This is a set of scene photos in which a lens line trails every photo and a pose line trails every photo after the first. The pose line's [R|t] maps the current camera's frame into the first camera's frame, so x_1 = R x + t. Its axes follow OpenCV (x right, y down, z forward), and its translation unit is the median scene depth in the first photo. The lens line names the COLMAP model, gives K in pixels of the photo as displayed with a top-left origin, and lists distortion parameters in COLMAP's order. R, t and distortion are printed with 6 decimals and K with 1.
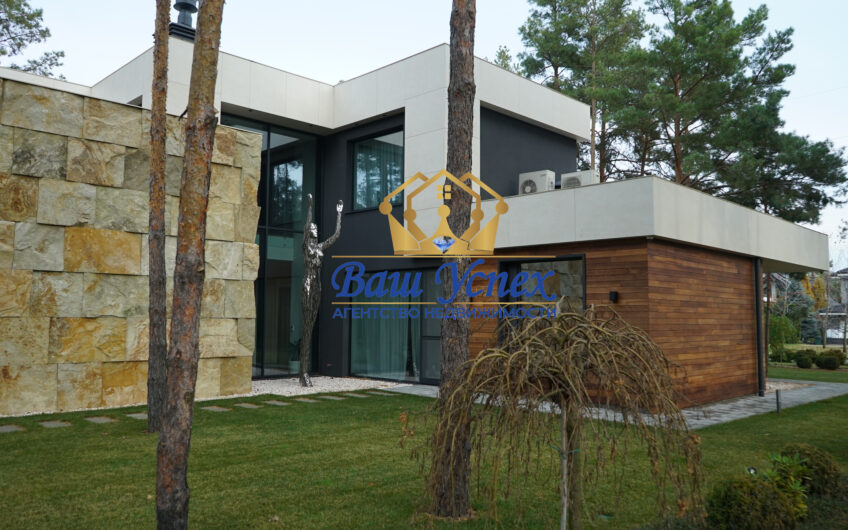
lens RADIAL K [[666.4, 0, 414.7], [0, 666.4, 269.2], [0, 0, 1]] dist [-0.007053, 0.004011]
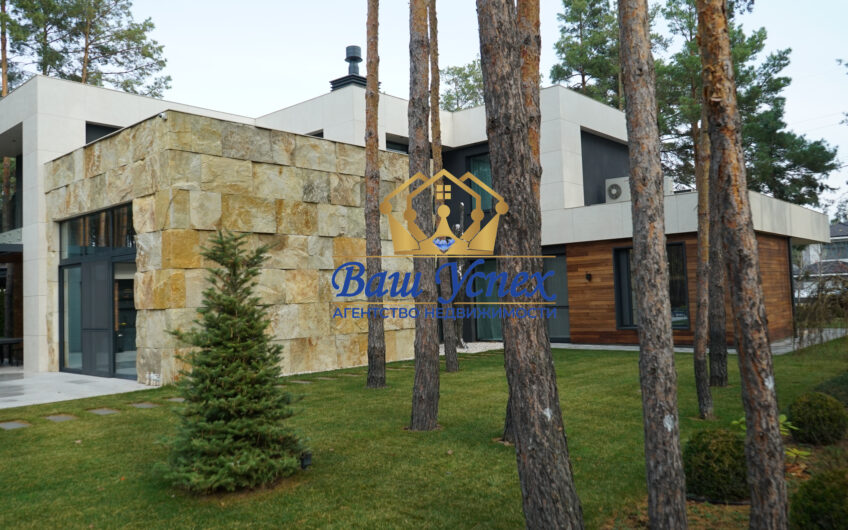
lens RADIAL K [[672.0, 0, 424.0], [0, 672.0, 265.0], [0, 0, 1]] dist [0.008299, -0.000254]
pose [[0.996400, -0.042890, 0.073120, -0.301699], [0.041238, 0.998862, 0.023959, -0.021707], [-0.074064, -0.020857, 0.997035, -0.290125]]
